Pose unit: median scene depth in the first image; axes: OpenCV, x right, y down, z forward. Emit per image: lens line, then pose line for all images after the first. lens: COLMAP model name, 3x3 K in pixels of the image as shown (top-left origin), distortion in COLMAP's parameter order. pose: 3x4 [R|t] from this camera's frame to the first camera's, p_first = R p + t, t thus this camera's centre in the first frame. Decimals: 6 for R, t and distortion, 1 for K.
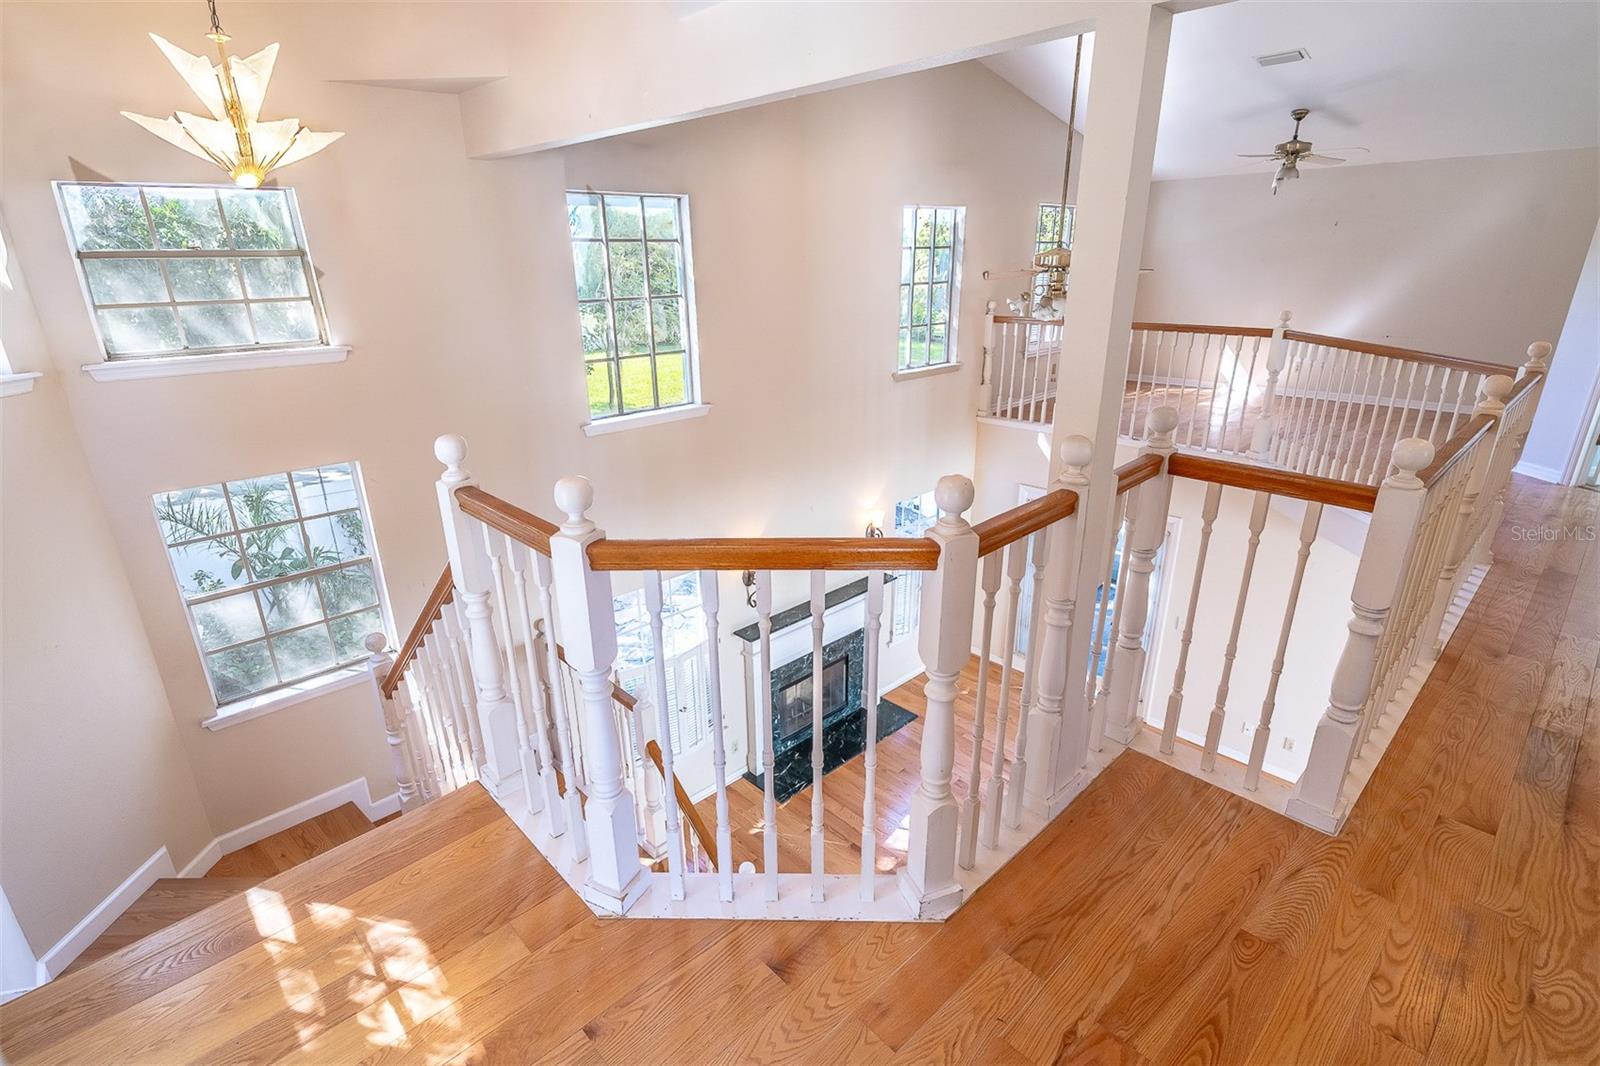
lens RADIAL K [[763.3, 0, 798.4], [0, 763.3, 537.9], [0, 0, 1]] dist [-0.004531, -0.000370]
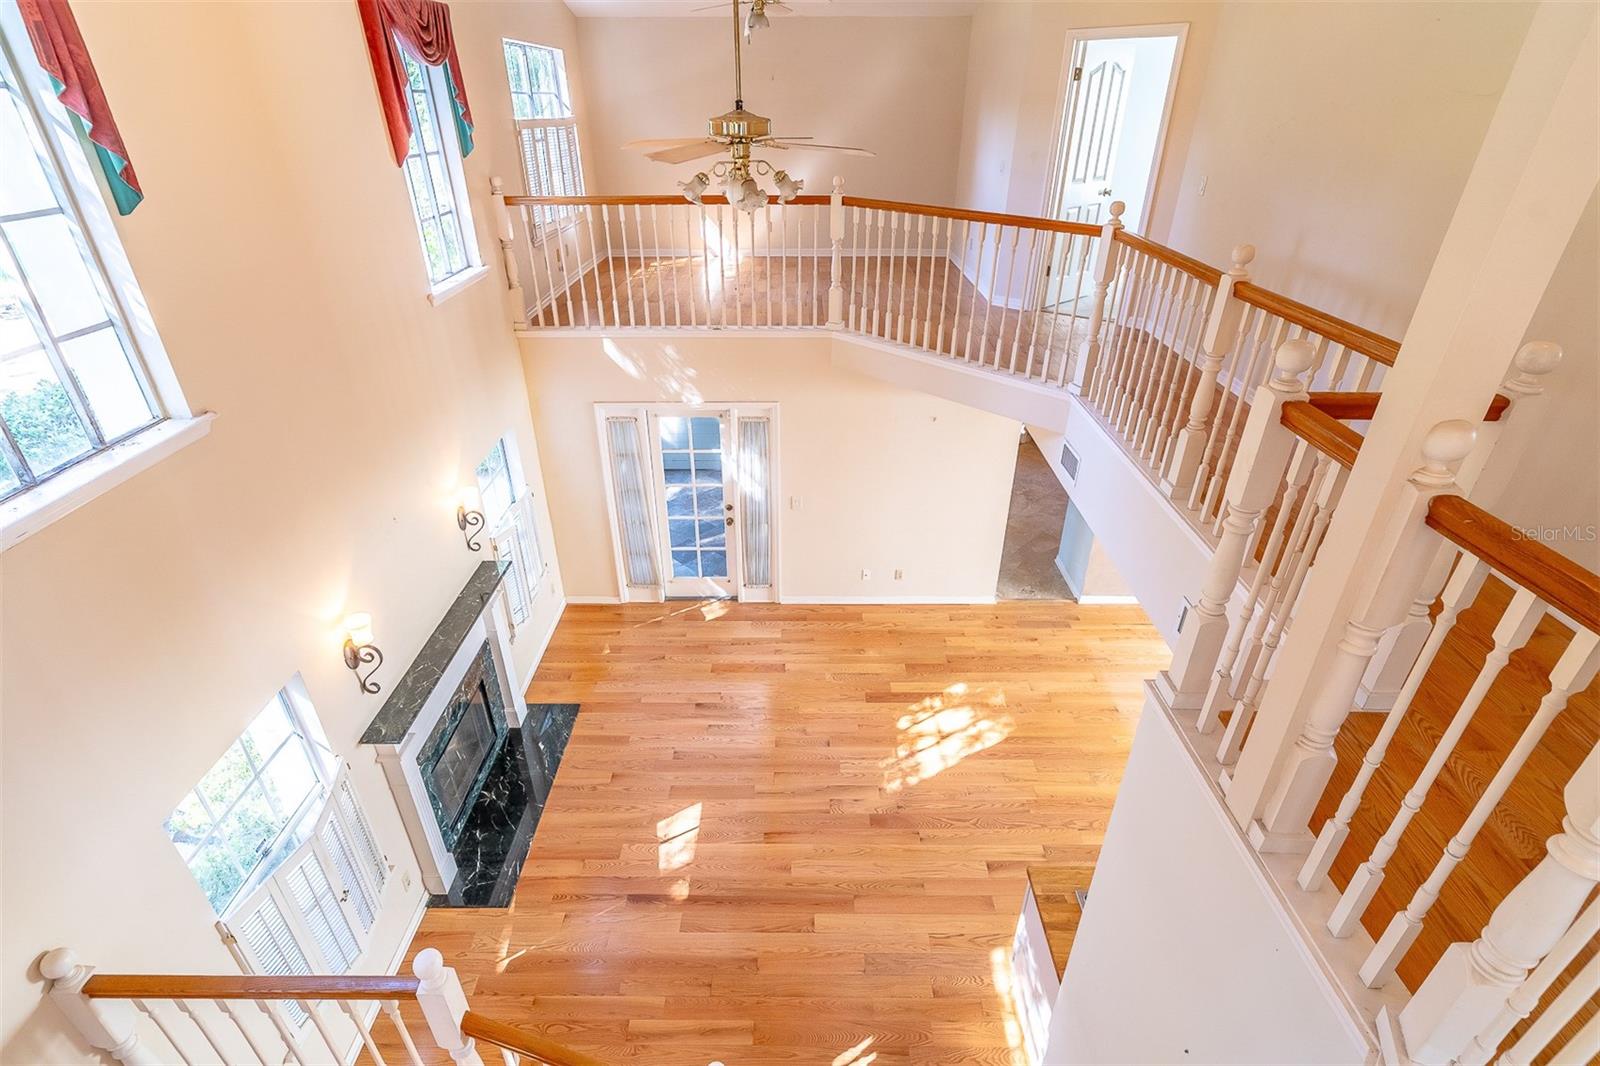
lens RADIAL K [[763.3, 0, 798.4], [0, 763.3, 537.9], [0, 0, 1]] dist [-0.004531, -0.000370]
pose [[0.687110, -0.350977, 0.636157, -0.160957], [0.241167, 0.936114, 0.255985, -0.102267], [-0.685360, -0.022470, 0.727857, 0.251373]]
